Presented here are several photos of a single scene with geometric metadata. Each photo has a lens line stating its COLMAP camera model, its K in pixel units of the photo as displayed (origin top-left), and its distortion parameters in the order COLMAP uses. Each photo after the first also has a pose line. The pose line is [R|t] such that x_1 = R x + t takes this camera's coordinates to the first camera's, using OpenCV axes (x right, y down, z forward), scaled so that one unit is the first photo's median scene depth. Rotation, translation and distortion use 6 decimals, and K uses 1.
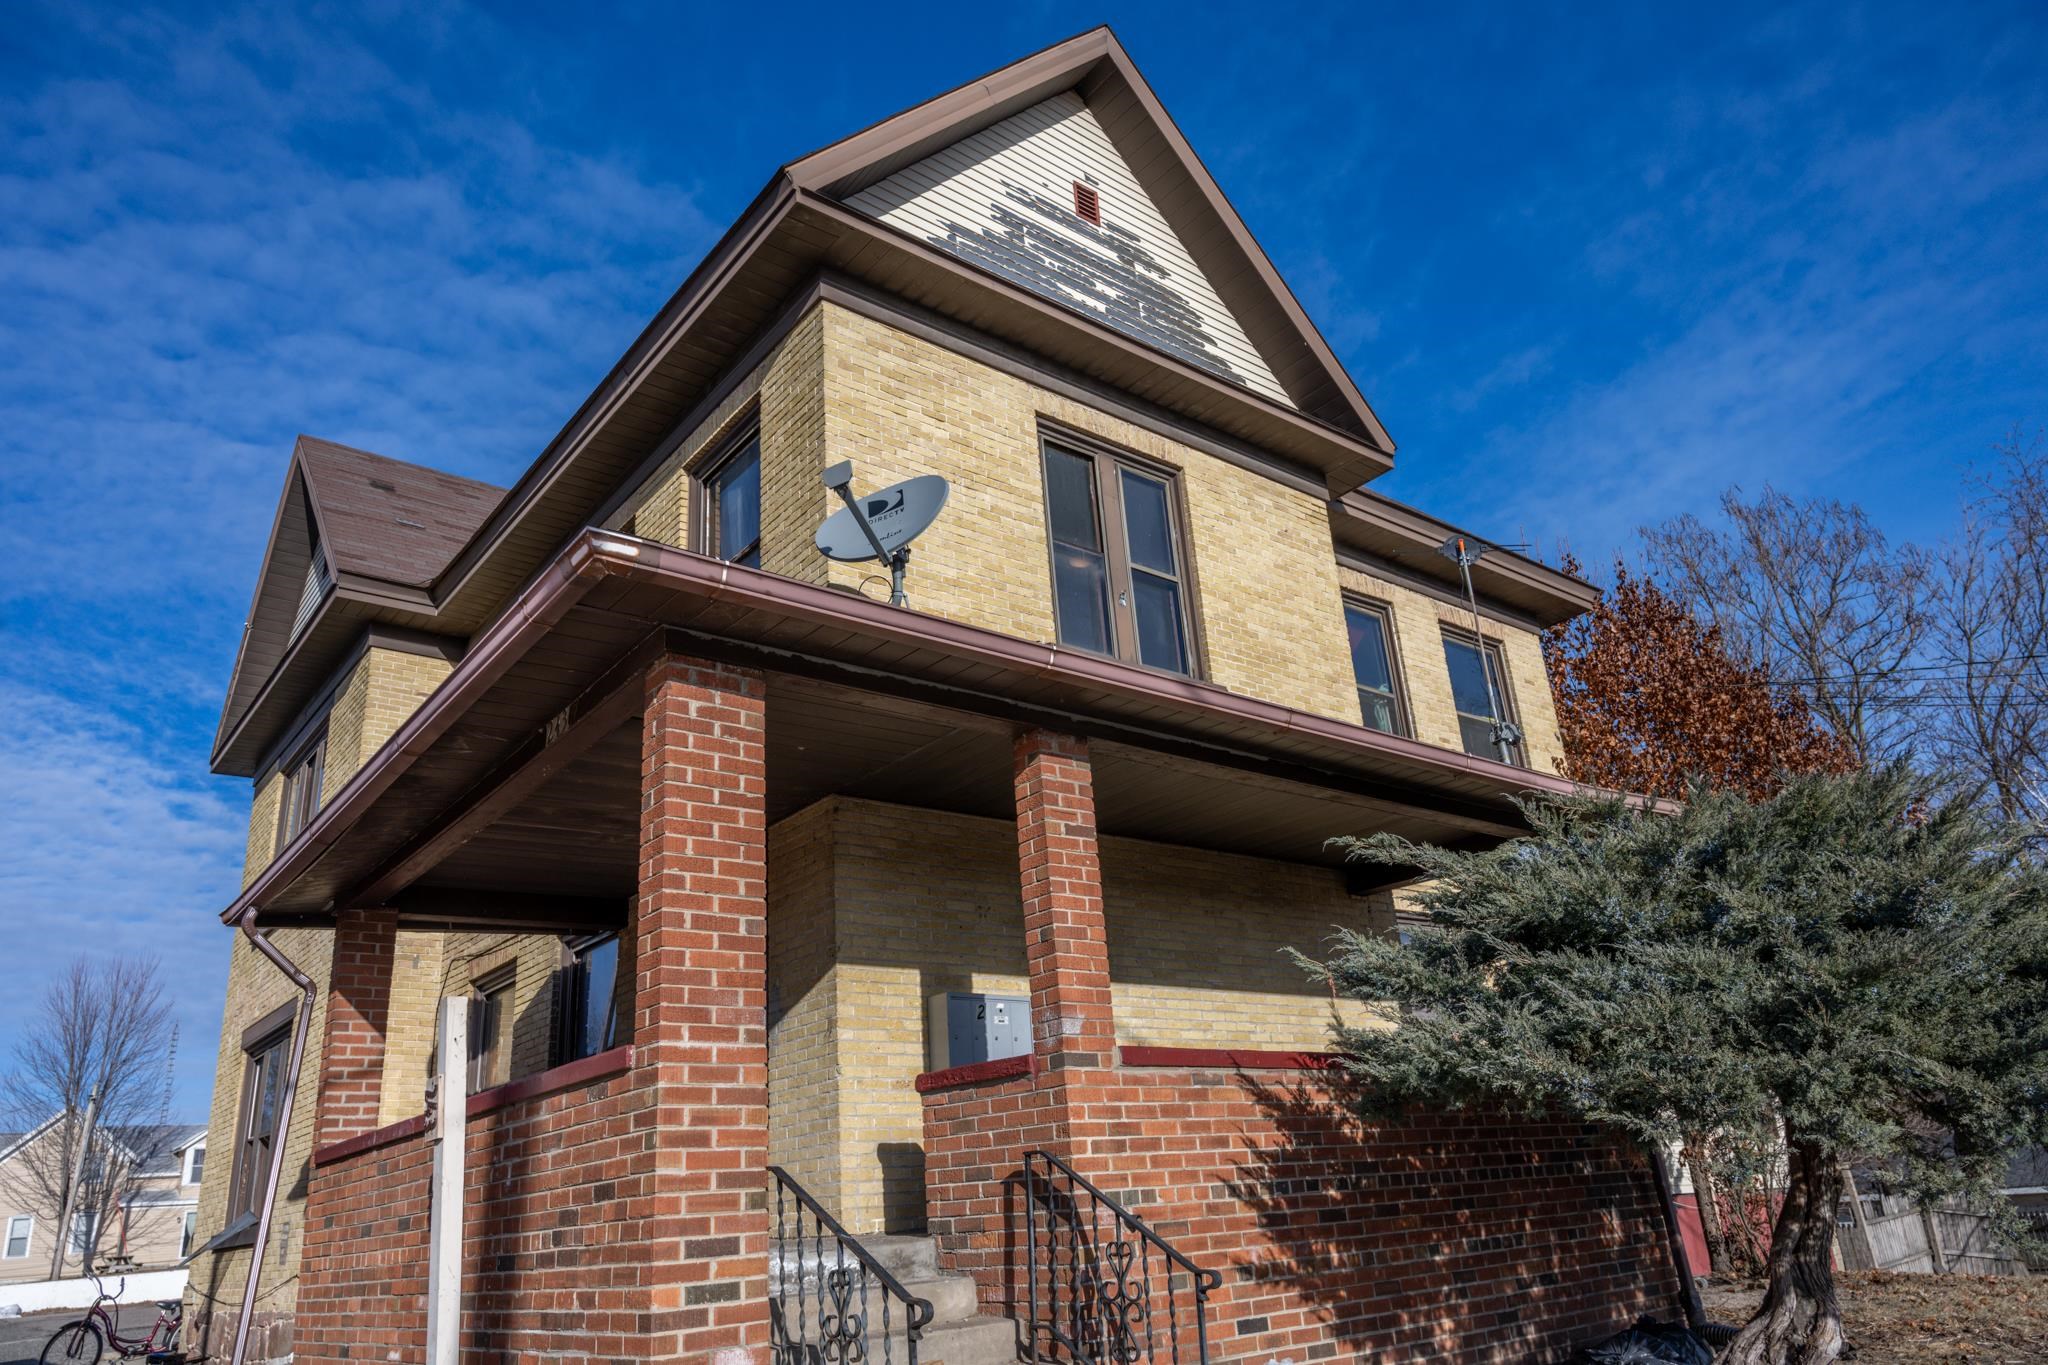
lens RADIAL K [[1367.3, 0, 1008.7], [0, 1367.3, 686.9], [0, 0, 1]] dist [-0.004194, -0.002418]
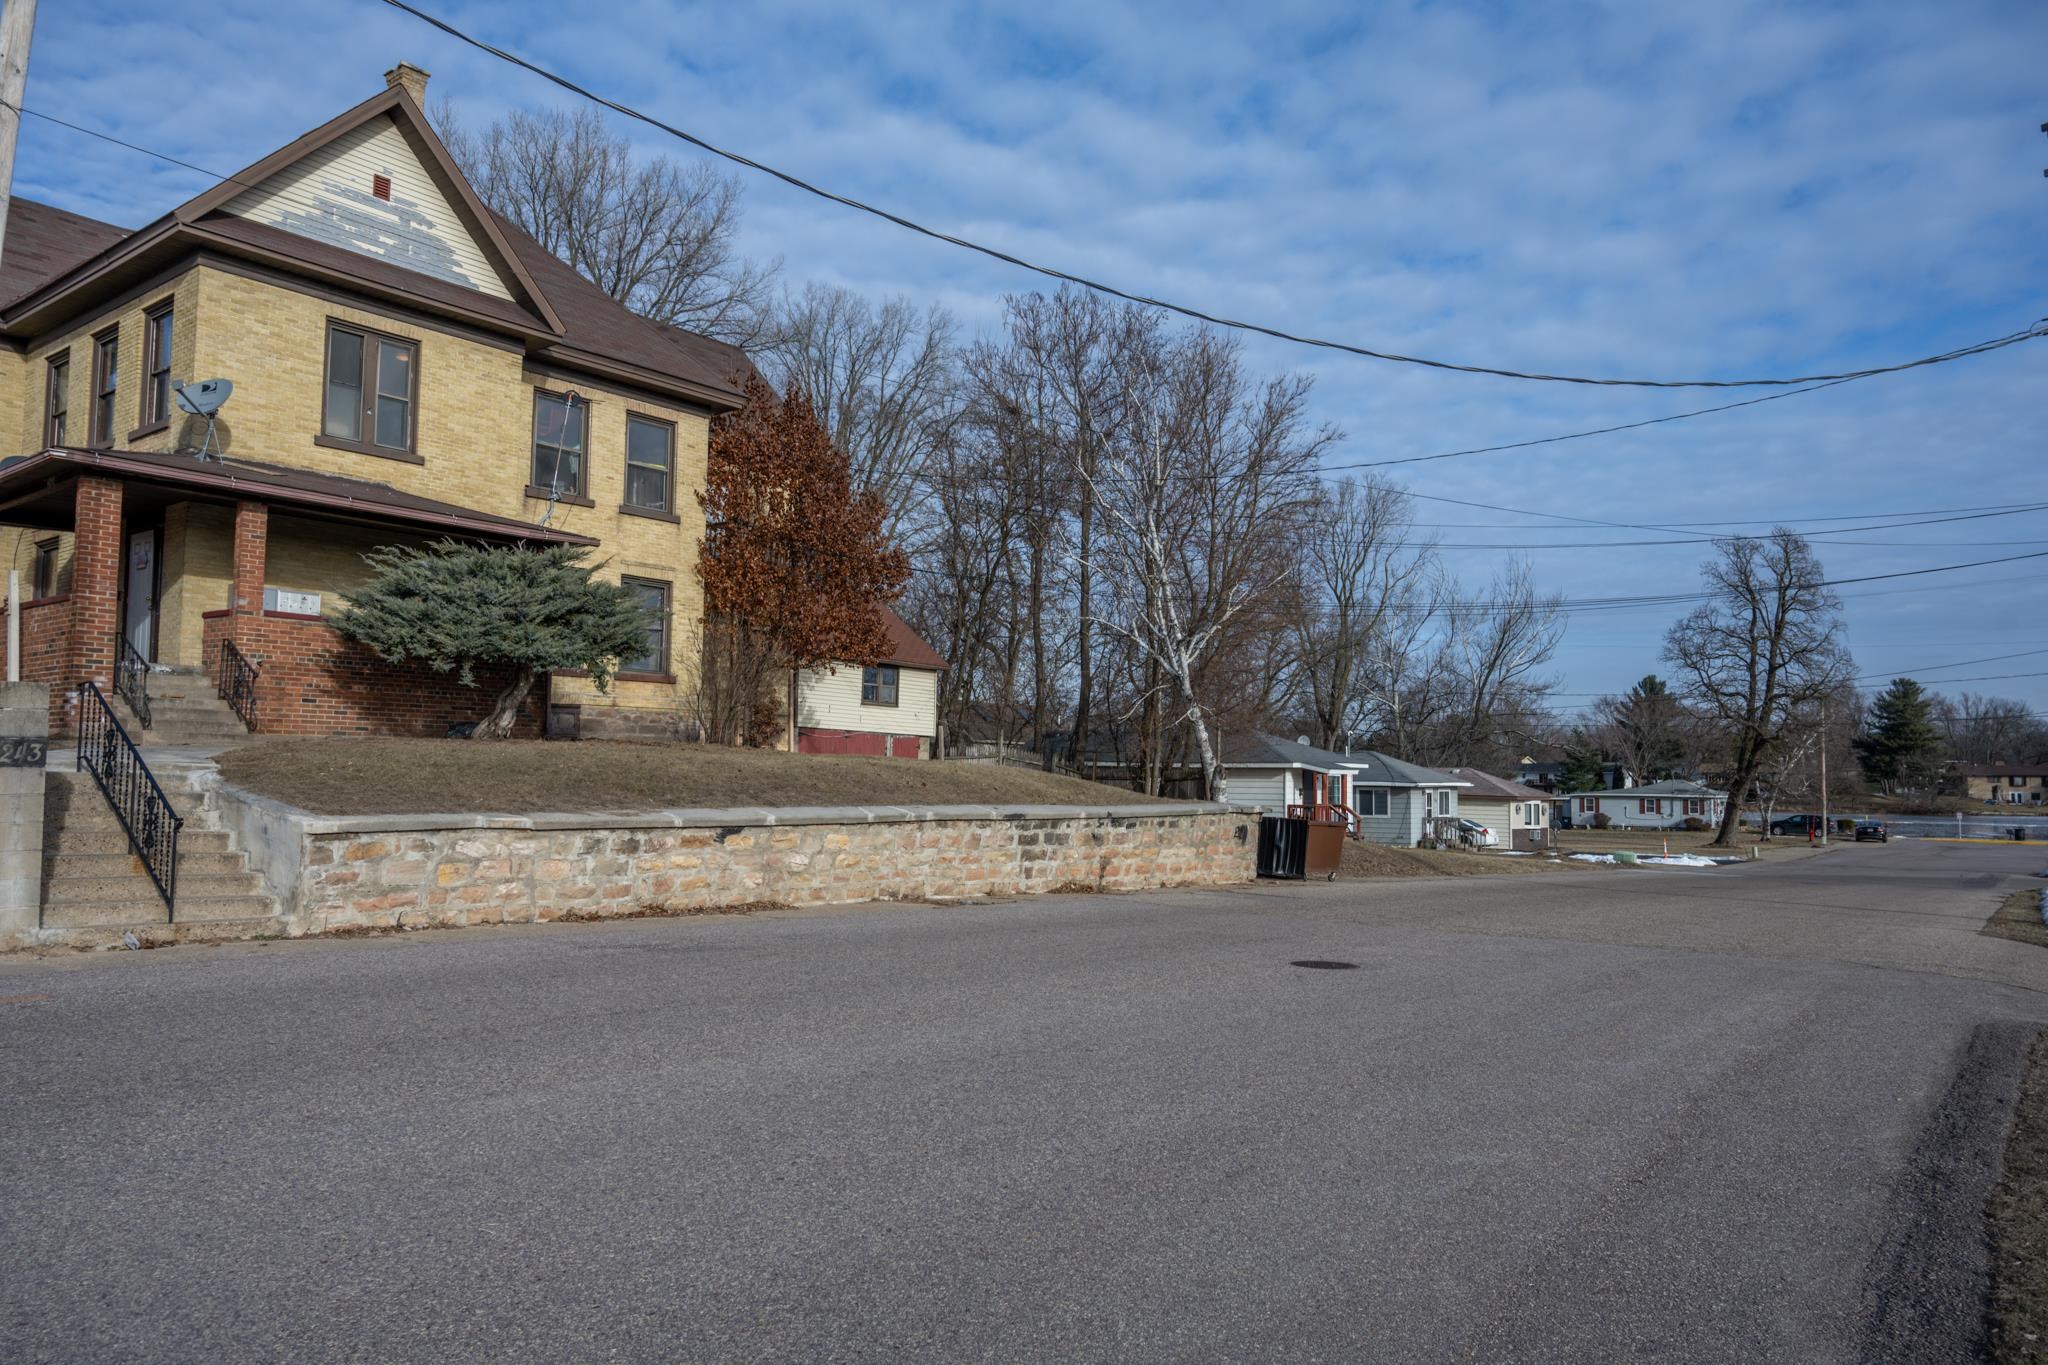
lens RADIAL K [[1367.3, 0, 1022.7], [0, 1367.3, 688.7], [0, 0, 1]] dist [-0.004194, -0.002418]
pose [[0.967307, 0.093804, 0.235624, 0.571940], [-0.159356, 0.947573, 0.276966, -0.381905], [-0.197291, -0.305459, 0.931542, -1.242856]]
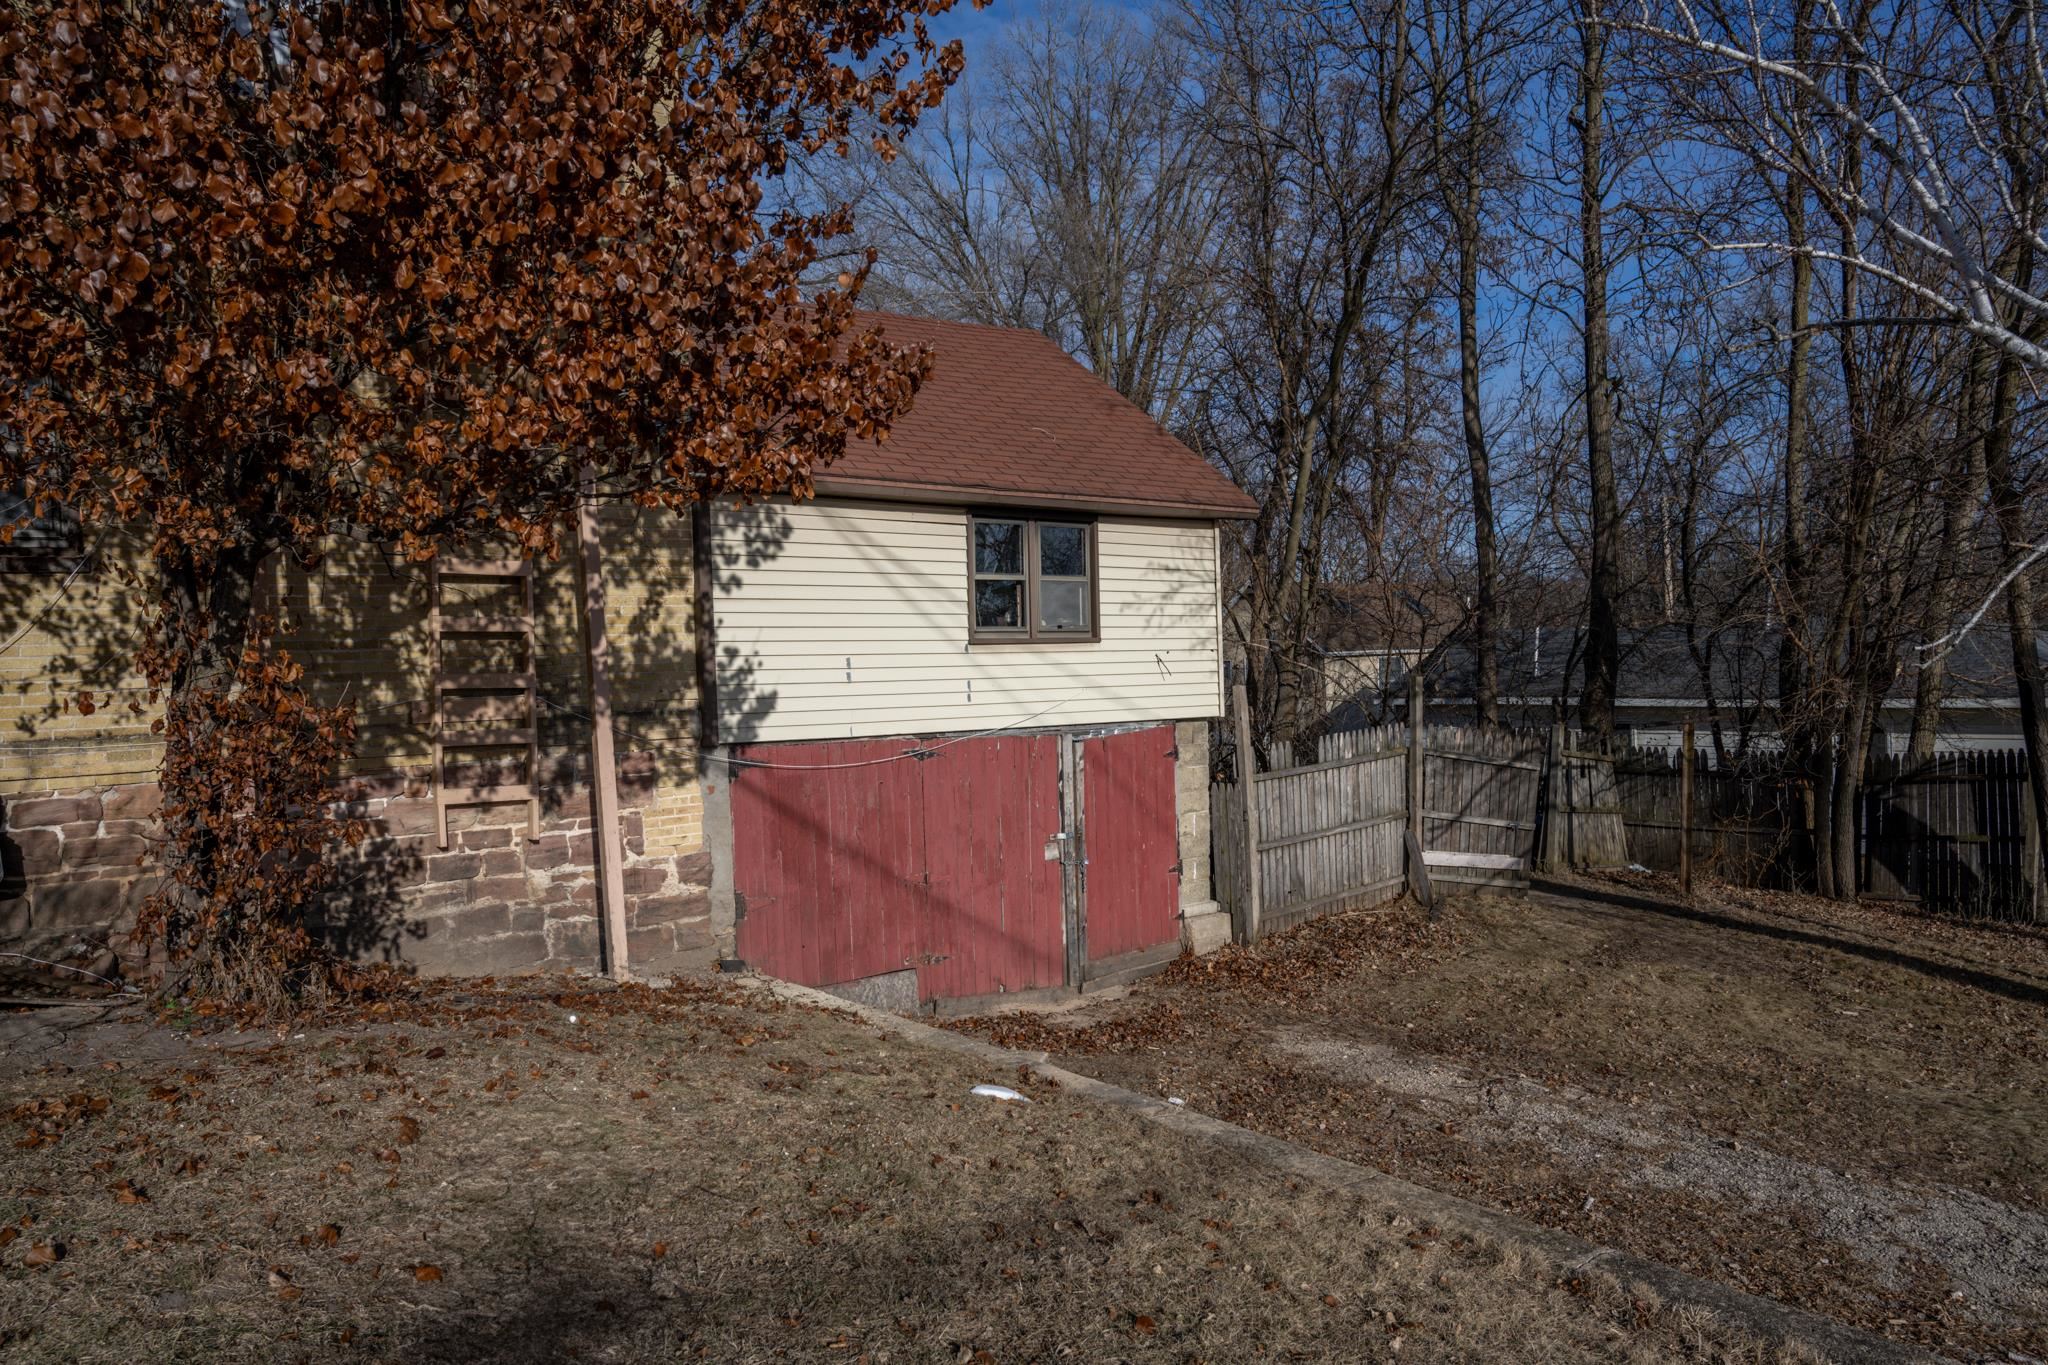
lens RADIAL K [[1367.3, 0, 1020.9], [0, 1367.3, 675.0], [0, 0, 1]] dist [-0.004194, -0.002418]
pose [[0.999589, 0.028574, -0.002398, 1.007942], [-0.025595, 0.926816, 0.374642, 0.252410], [0.012927, -0.374427, 0.927166, 0.890968]]
